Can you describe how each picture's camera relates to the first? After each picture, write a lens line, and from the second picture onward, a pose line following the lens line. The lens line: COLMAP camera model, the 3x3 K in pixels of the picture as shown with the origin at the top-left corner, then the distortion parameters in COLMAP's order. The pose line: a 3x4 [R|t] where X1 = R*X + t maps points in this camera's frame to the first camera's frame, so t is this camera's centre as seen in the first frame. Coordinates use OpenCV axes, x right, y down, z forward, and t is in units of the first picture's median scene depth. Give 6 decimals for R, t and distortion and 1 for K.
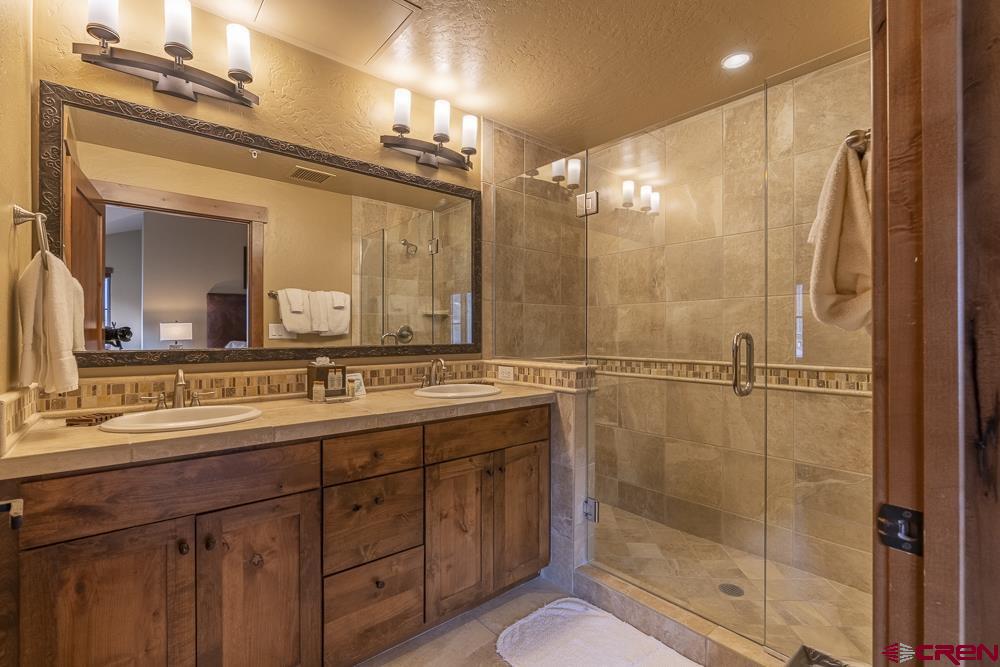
lens RADIAL K [[453.4, 0, 498.9], [0, 453.4, 335.7], [0, 0, 1]] dist [-0.003302, 0.000390]
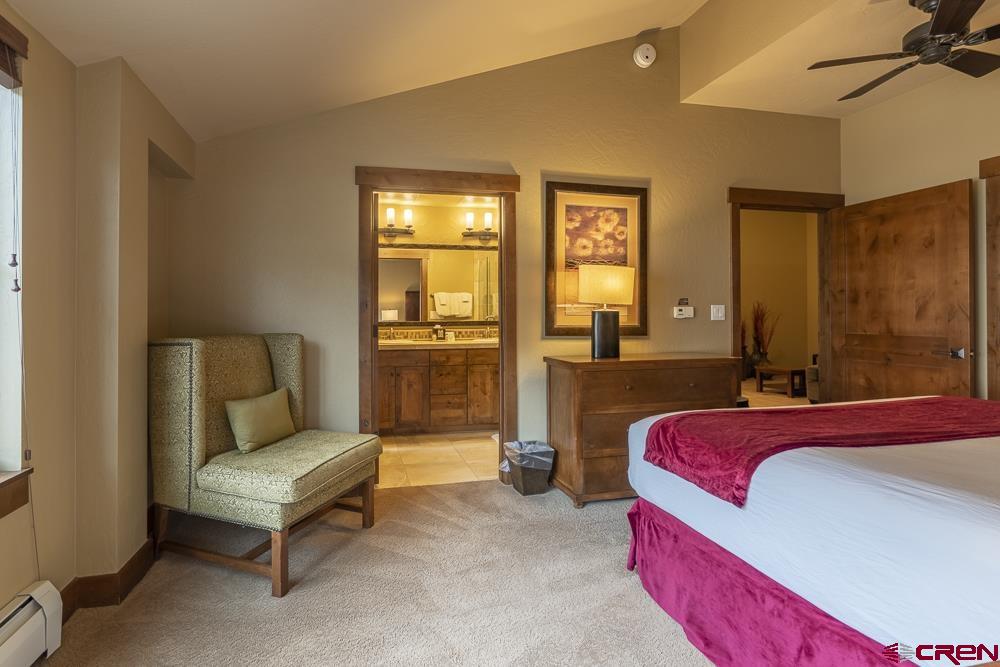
lens RADIAL K [[455.9, 0, 486.9], [0, 455.9, 330.9], [0, 0, 1]] dist [-0.000107, 0.000213]
pose [[0.917979, 0.015602, -0.396323, 0.957142], [-0.004934, 0.999598, 0.027923, 0.006774], [0.396599, -0.023677, 0.917687, -1.356721]]
